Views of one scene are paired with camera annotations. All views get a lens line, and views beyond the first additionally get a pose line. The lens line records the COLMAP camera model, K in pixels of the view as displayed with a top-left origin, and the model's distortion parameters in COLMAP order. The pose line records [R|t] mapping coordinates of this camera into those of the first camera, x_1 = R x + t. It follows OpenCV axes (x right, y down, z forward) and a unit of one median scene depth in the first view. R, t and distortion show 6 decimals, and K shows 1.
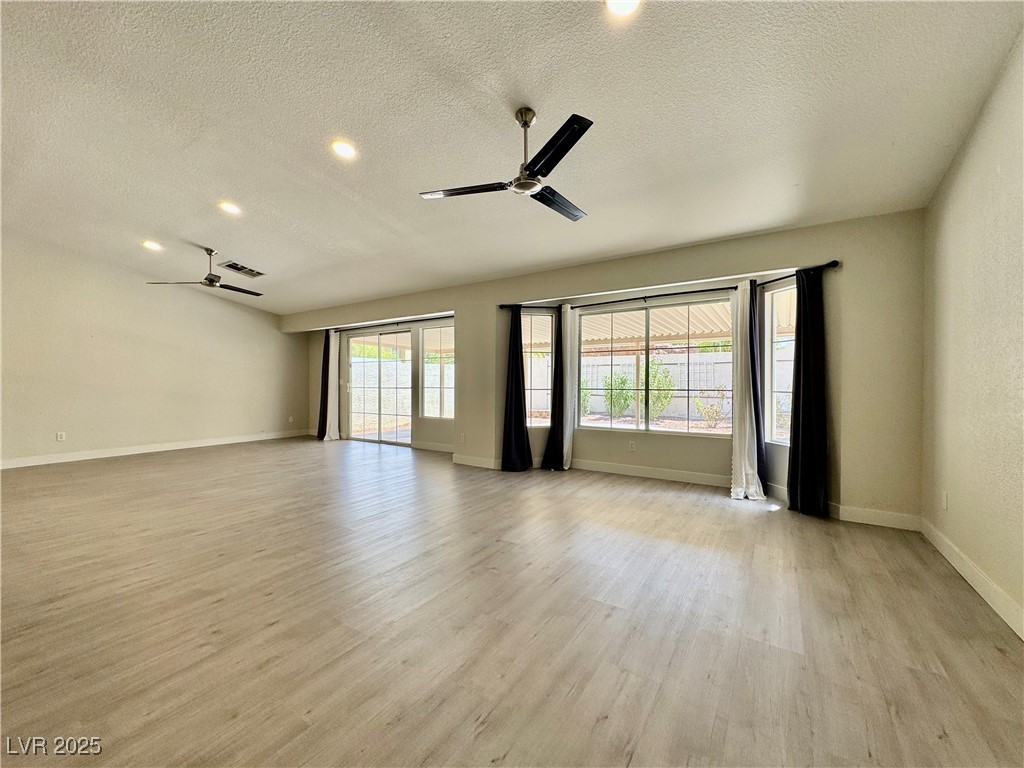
lens RADIAL K [[409.8, 0, 508.0], [0, 409.8, 384.8], [0, 0, 1]] dist [0.014291, 0.000523]
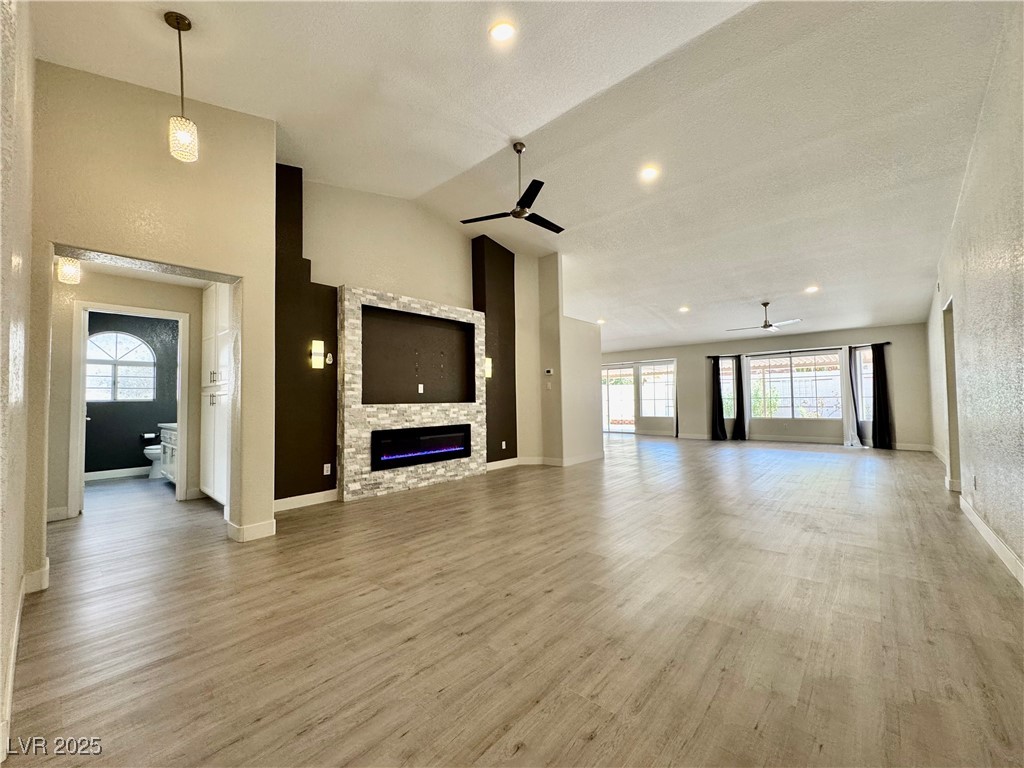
lens RADIAL K [[409.8, 0, 514.6], [0, 409.8, 386.0], [0, 0, 1]] dist [0.014291, 0.000523]
pose [[0.991305, -0.019731, -0.130093, -0.744675], [0.014185, 0.998956, -0.043424, 0.025158], [0.130814, 0.041201, 0.990550, -1.172524]]
